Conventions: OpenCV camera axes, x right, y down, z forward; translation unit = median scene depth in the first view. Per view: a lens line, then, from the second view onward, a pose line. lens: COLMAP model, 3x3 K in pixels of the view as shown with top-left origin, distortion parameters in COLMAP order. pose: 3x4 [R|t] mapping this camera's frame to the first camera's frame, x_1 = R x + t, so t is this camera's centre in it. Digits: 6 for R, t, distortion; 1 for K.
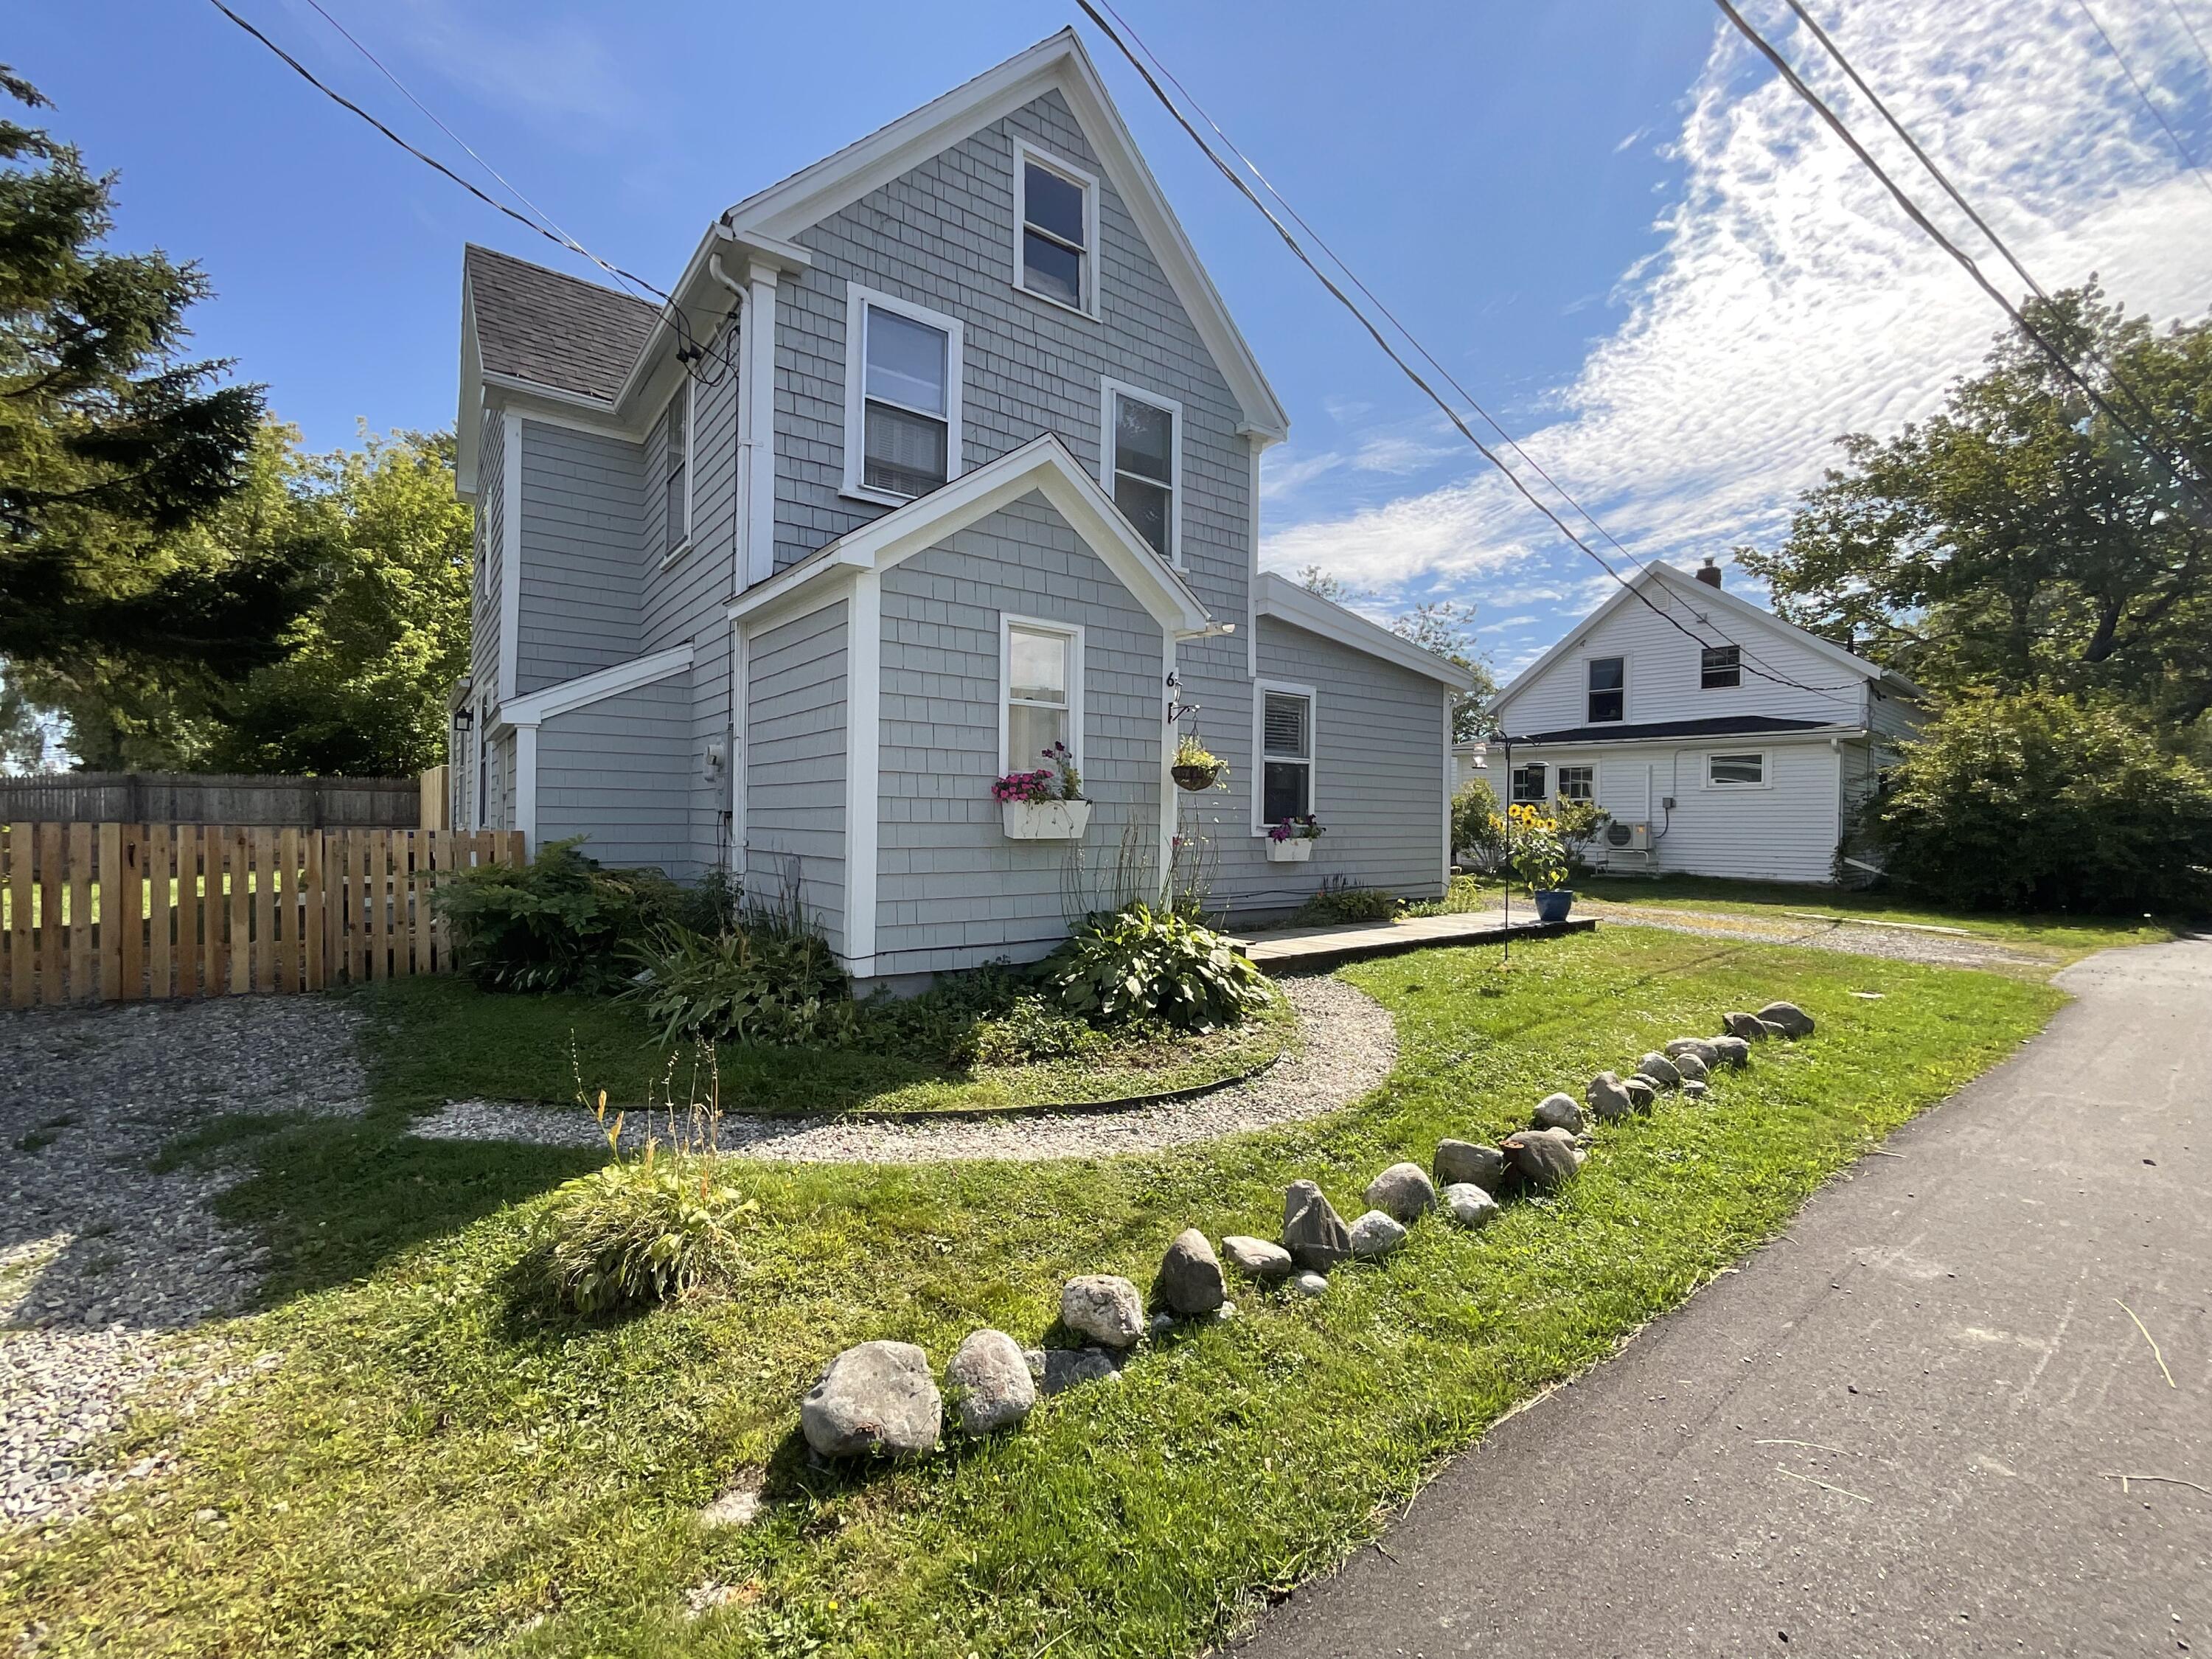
lens RADIAL K [[959.8, 0, 1106.0], [0, 959.8, 829.5], [0, 0, 1]] dist [0.002168, 0.000253]
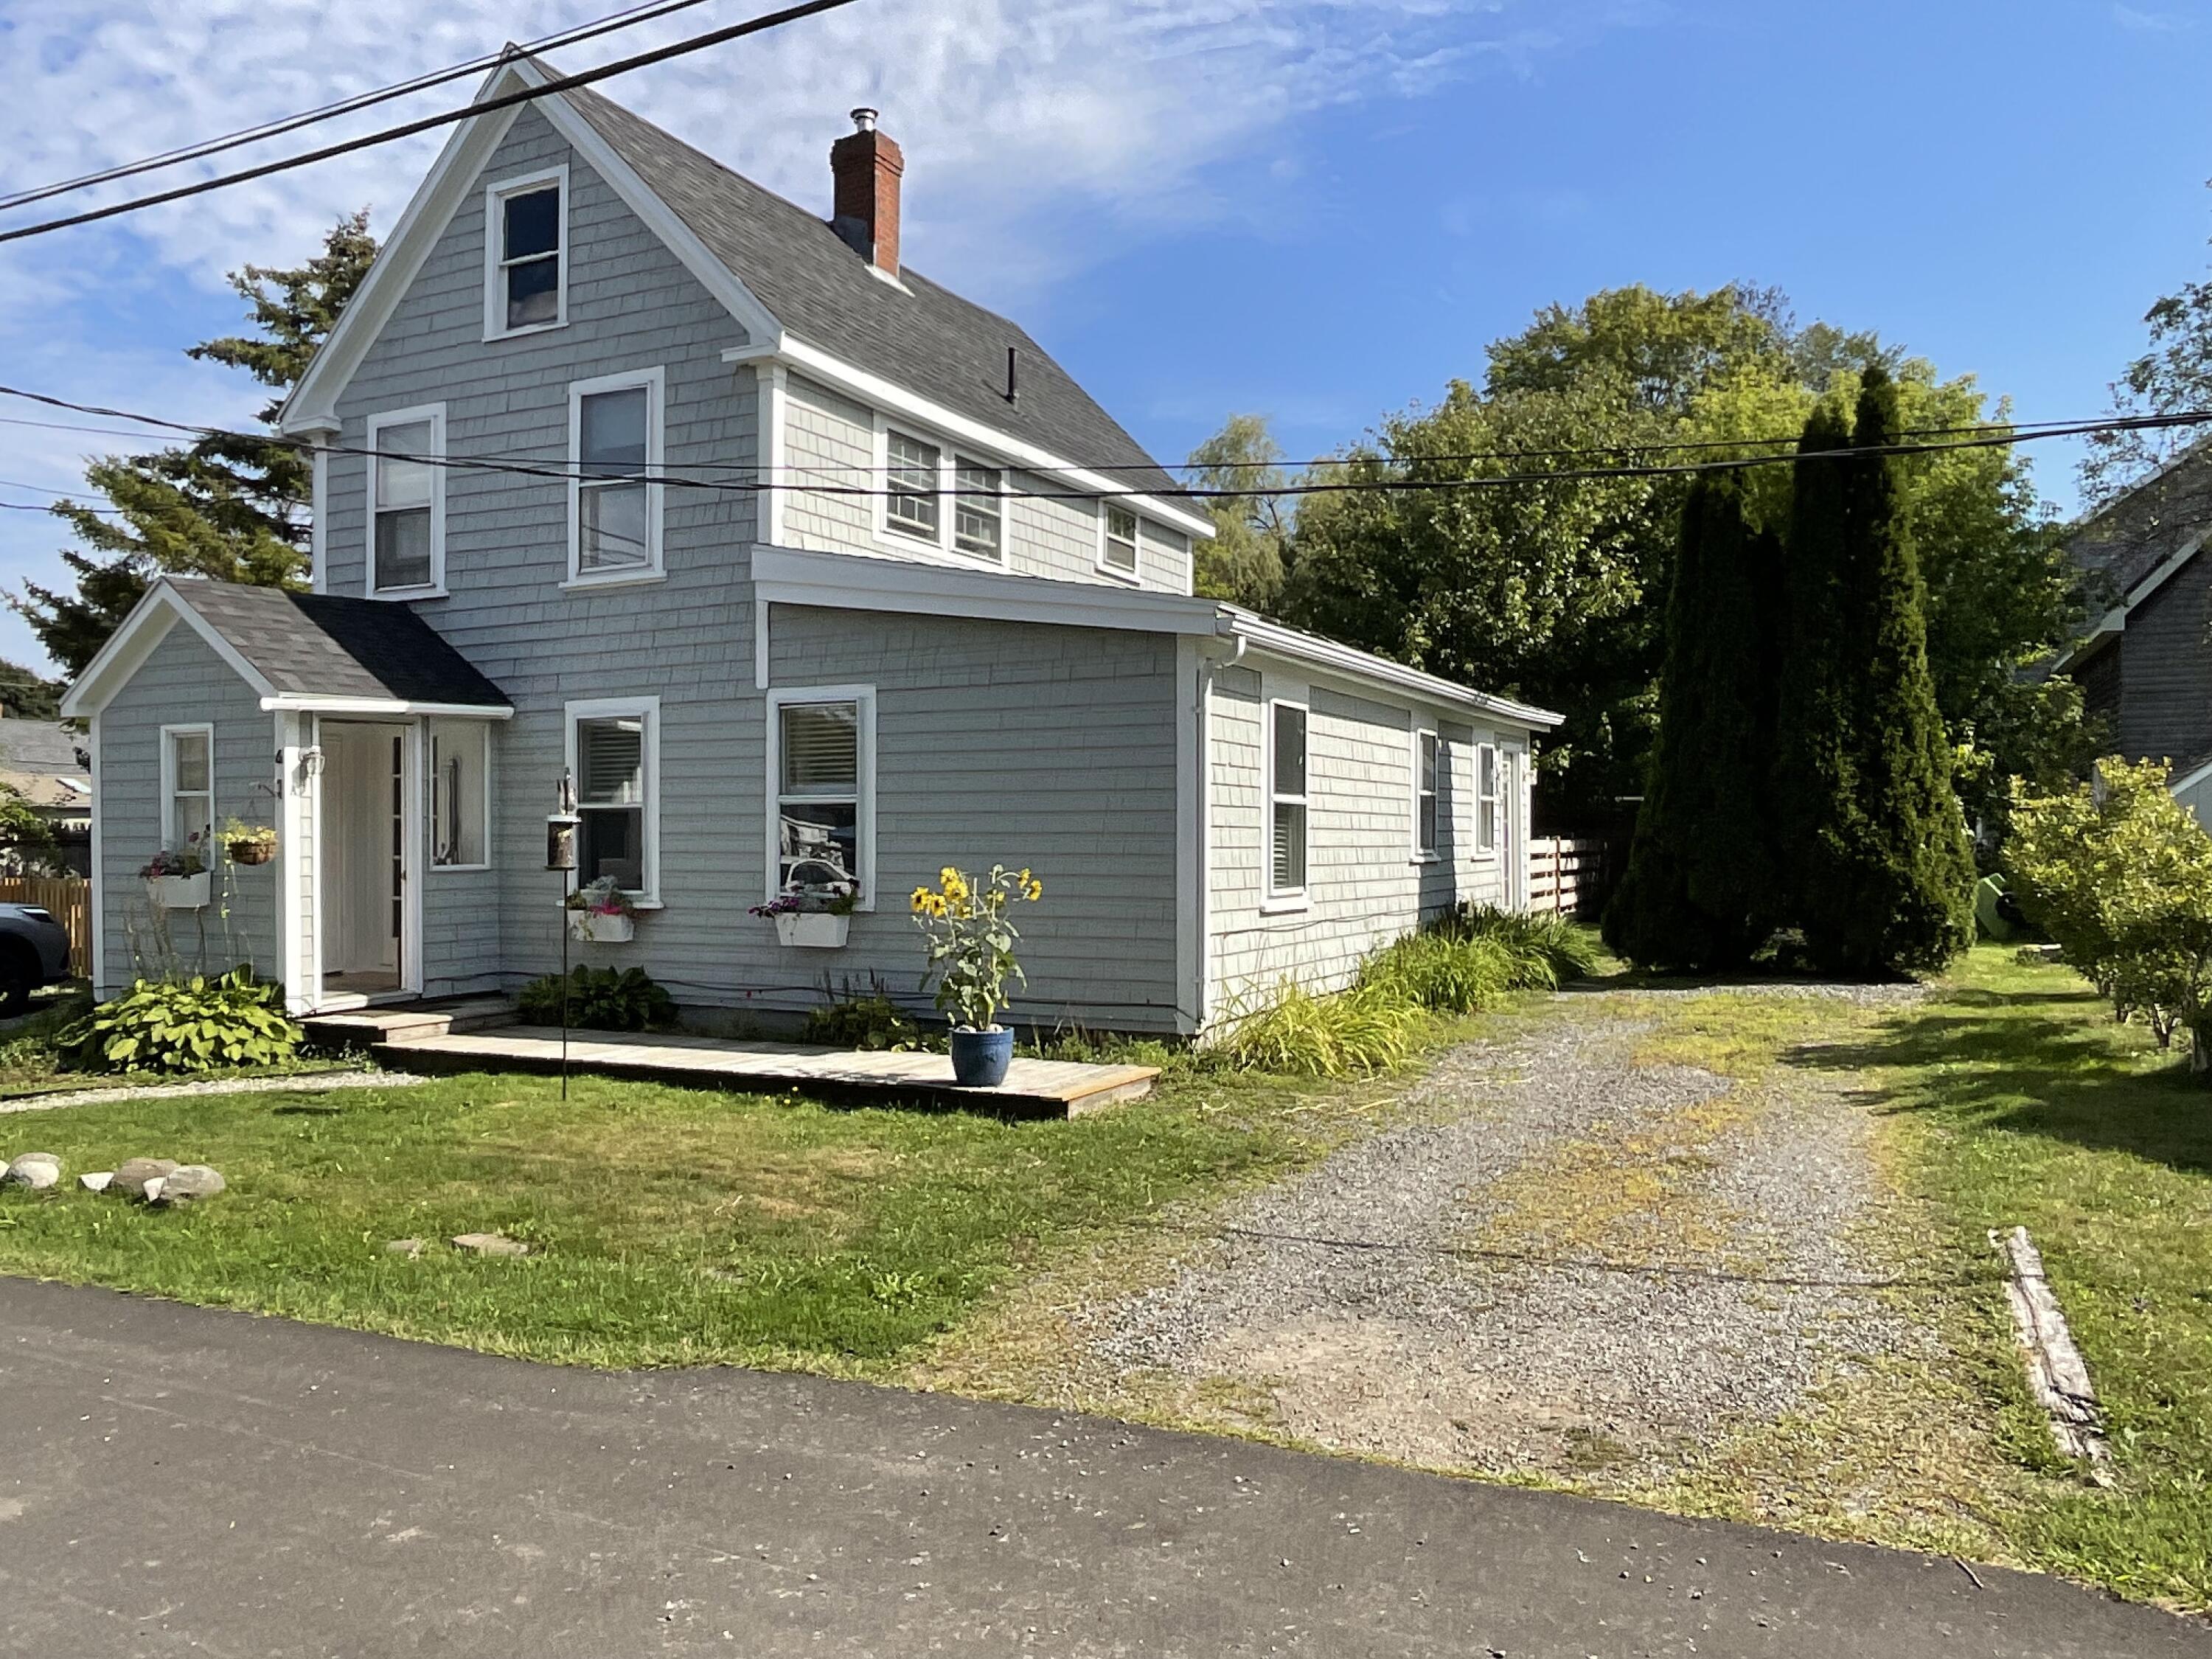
lens RADIAL K [[1574.3, 0, 1105.0], [0, 1574.3, 841.8], [0, 0, 1]] dist [-0.006425, -0.001314]
pose [[0.440302, -0.002610, -0.897846, 1.320743], [0.000495, 0.999996, -0.002664, -0.039391], [0.897850, 0.000728, 0.440302, 0.701582]]
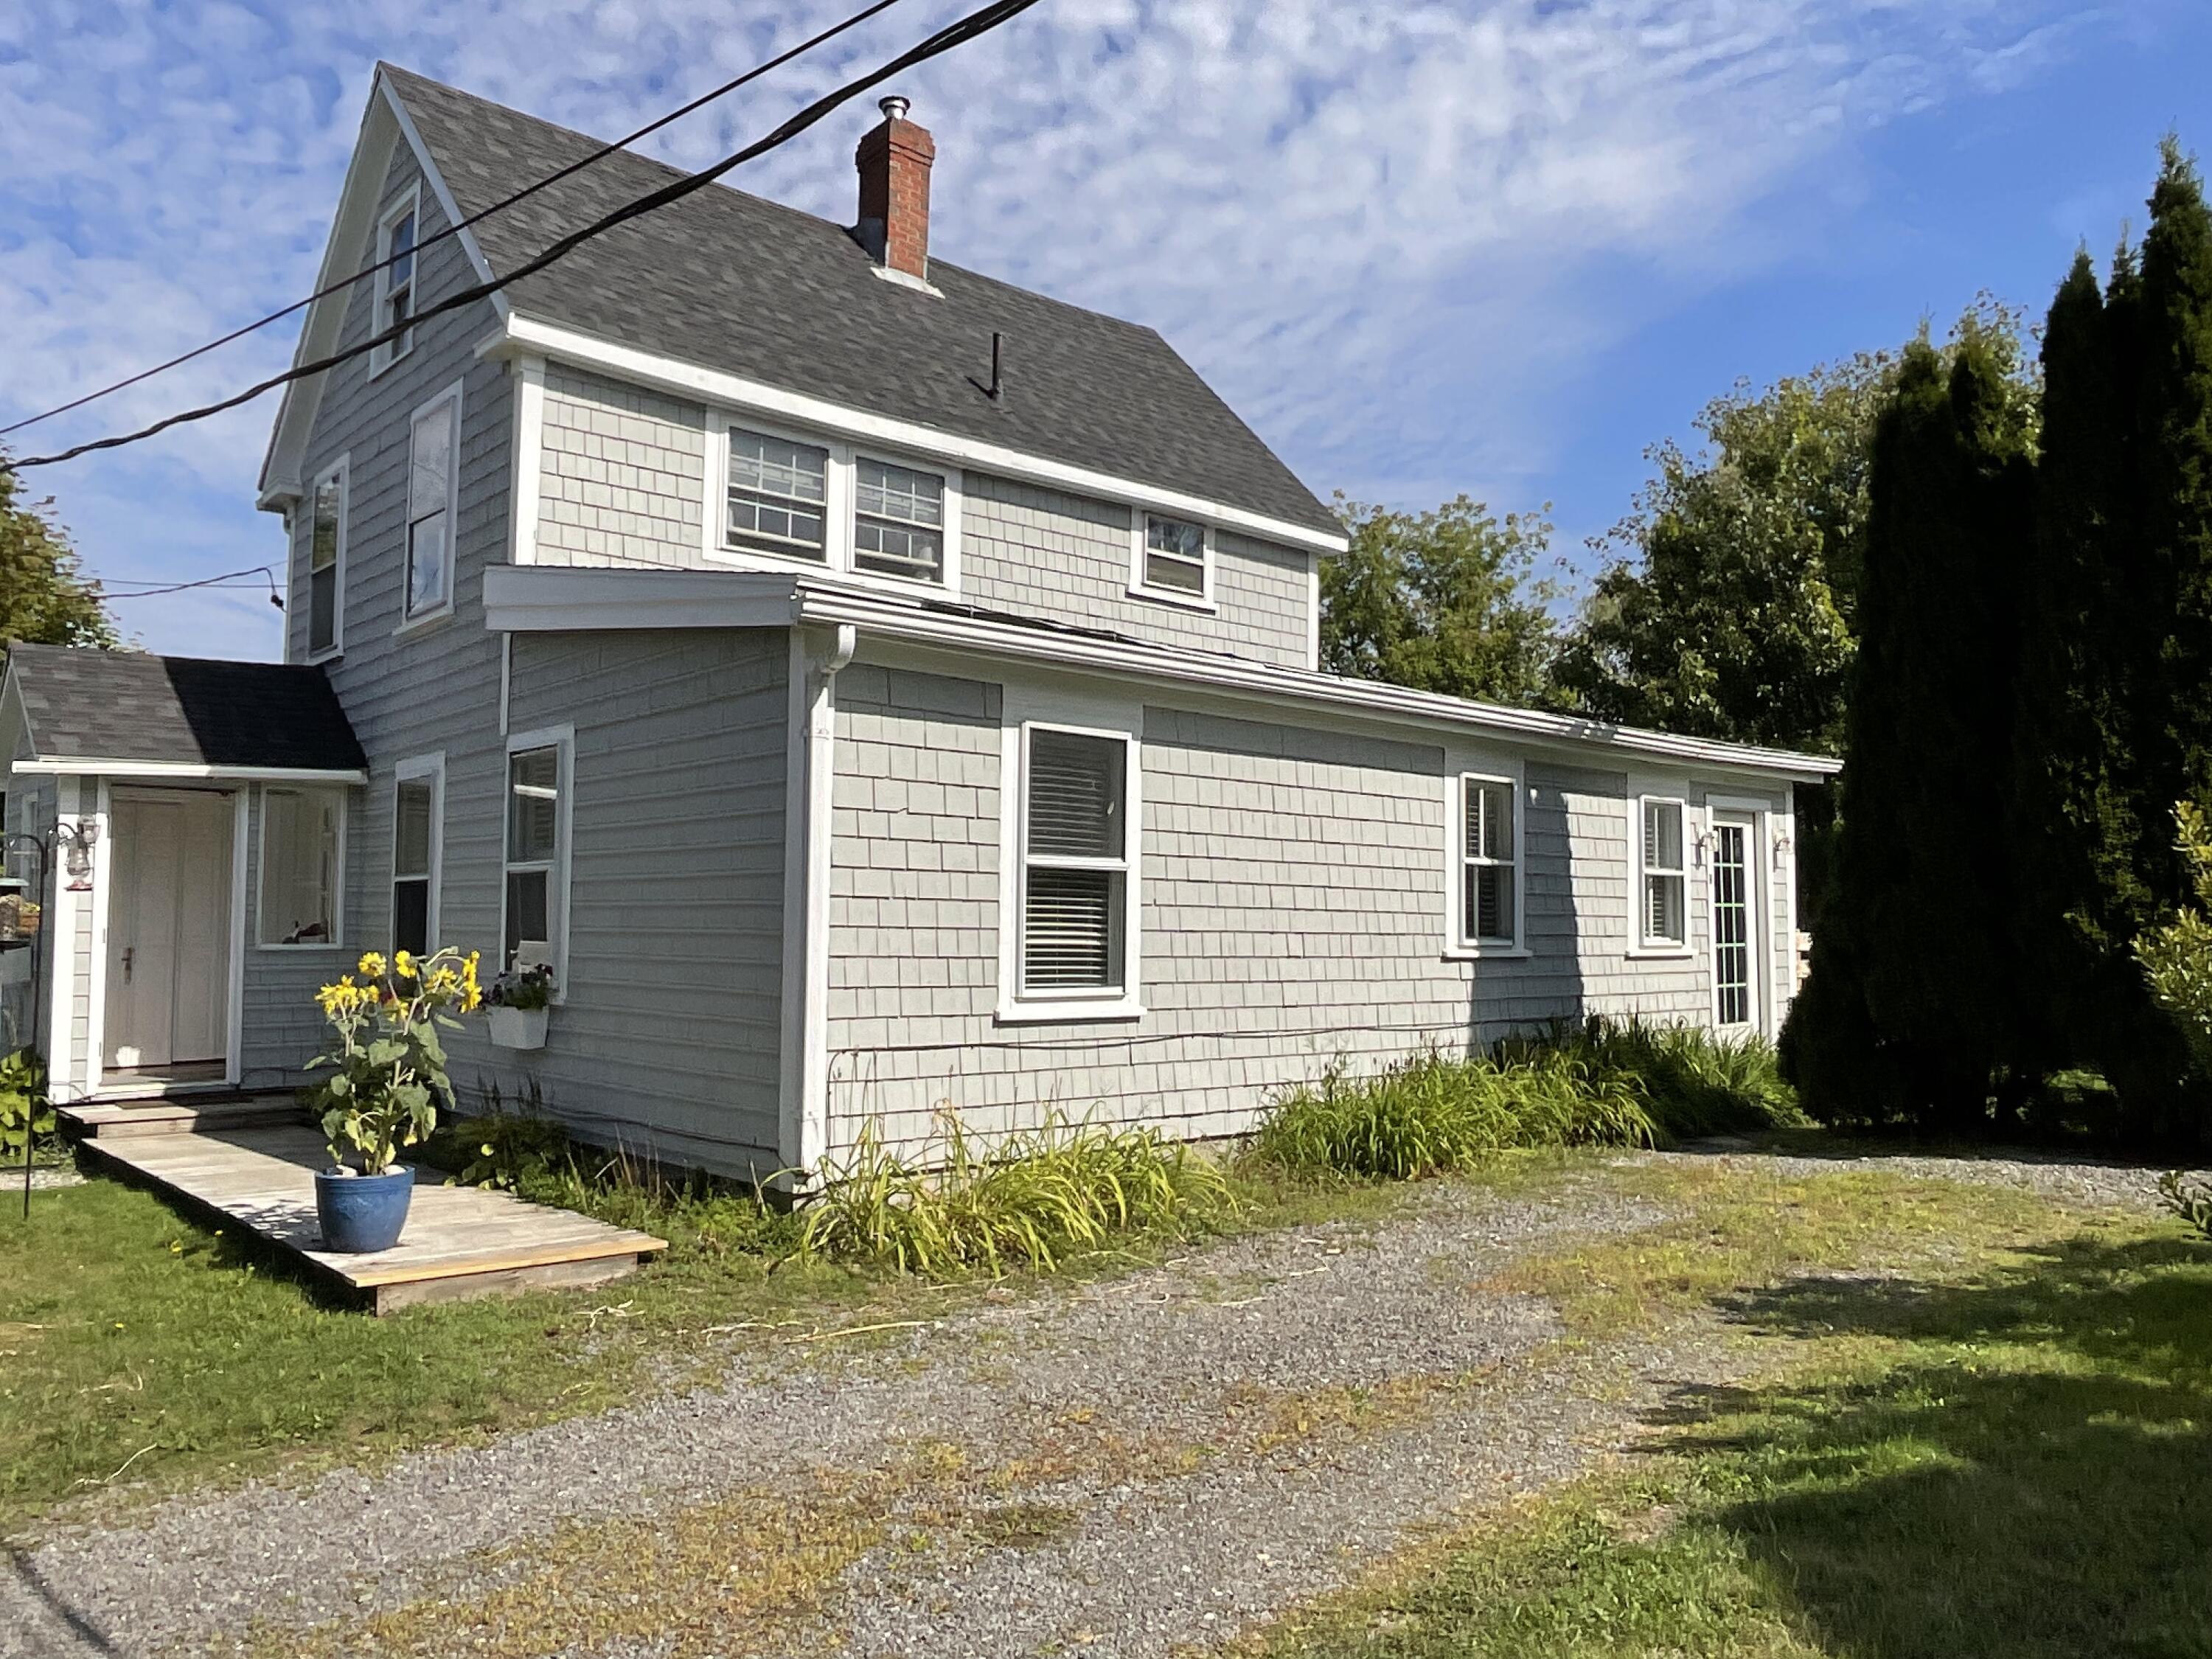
lens RADIAL K [[1574.3, 0, 1105.0], [0, 1574.3, 841.8], [0, 0, 1]] dist [-0.006425, -0.001314]
pose [[0.093909, -0.060238, -0.993757, 1.162256], [-0.009816, 0.998063, -0.061427, -0.034134], [0.995532, 0.015523, 0.093136, 1.272420]]
